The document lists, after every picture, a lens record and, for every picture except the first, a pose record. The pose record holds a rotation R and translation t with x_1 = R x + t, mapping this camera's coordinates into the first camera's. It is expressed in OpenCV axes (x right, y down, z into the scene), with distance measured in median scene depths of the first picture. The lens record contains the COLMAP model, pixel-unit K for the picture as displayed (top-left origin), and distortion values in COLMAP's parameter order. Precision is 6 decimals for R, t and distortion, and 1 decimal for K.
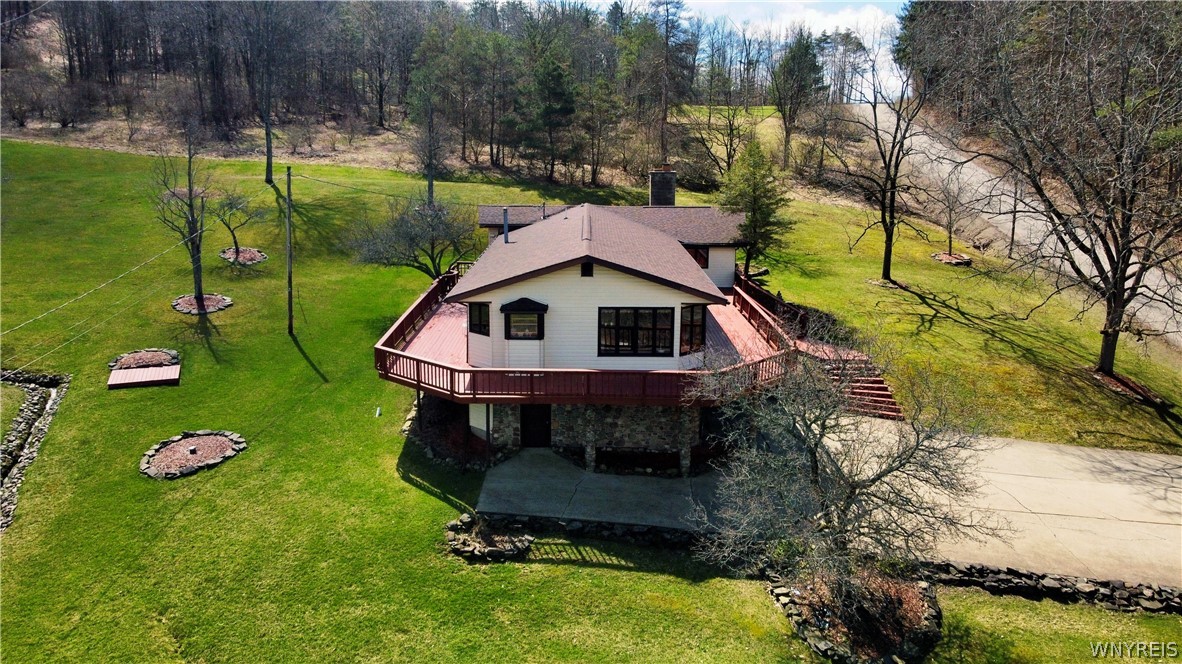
lens RADIAL K [[875.0, 0, 590.3], [0, 875.0, 363.8], [0, 0, 1]] dist [-0.005960, -0.001014]
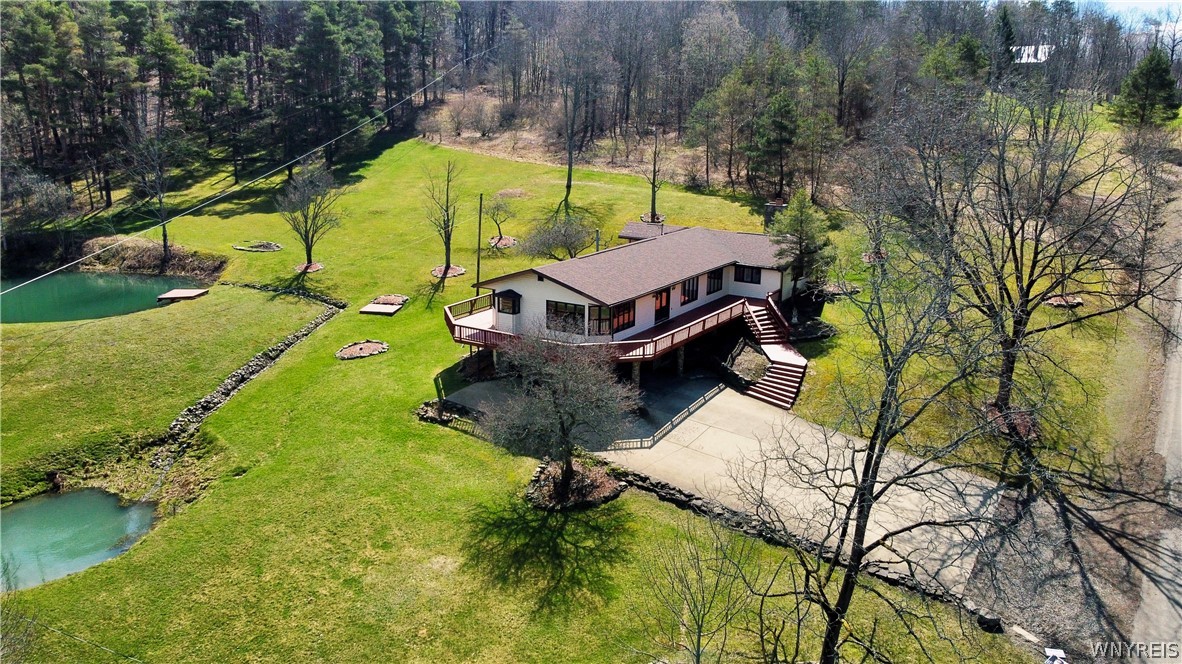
lens RADIAL K [[897.1, 0, 591.0], [0, 897.1, 332.0], [0, 0, 1]] dist [-0.037678, 0.070295]
pose [[0.849643, 0.137351, -0.509157, 0.951888], [-0.141917, 0.989421, 0.030089, -0.066421], [0.507903, 0.046693, 0.860148, -0.437193]]
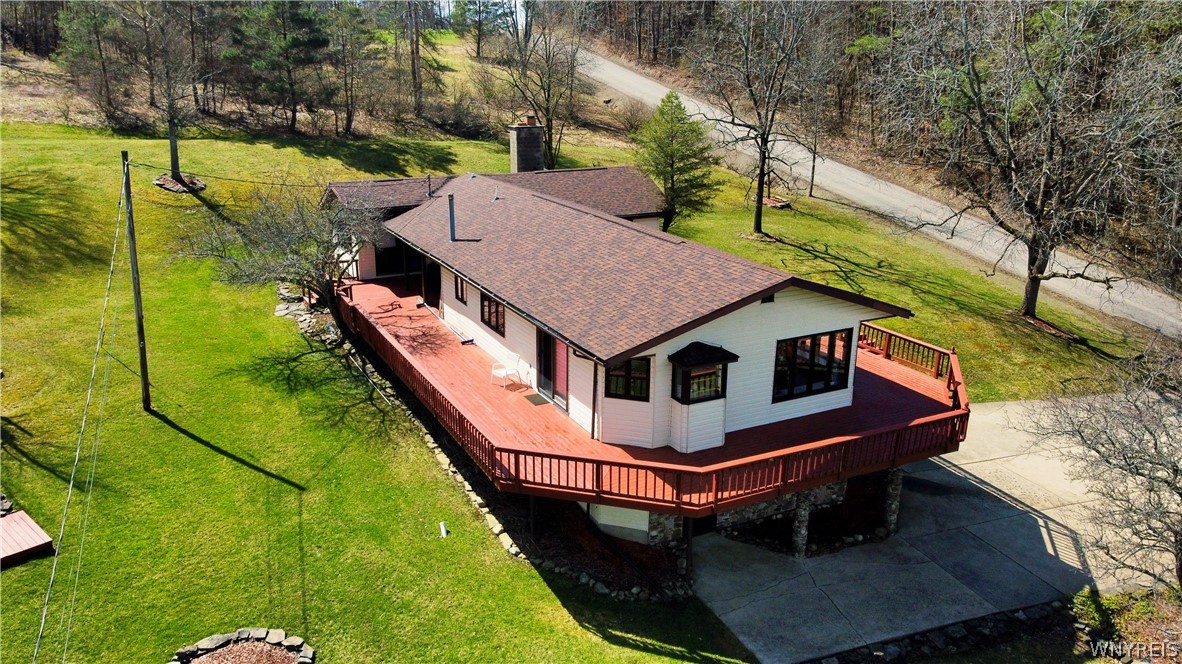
lens RADIAL K [[897.1, 0, 591.0], [0, 897.1, 332.0], [0, 0, 1]] dist [-0.037678, 0.070295]
pose [[0.890979, -0.132567, 0.434260, -0.456135], [0.112374, 0.991055, 0.071980, -0.141939], [-0.439918, -0.015333, 0.897907, 0.369274]]
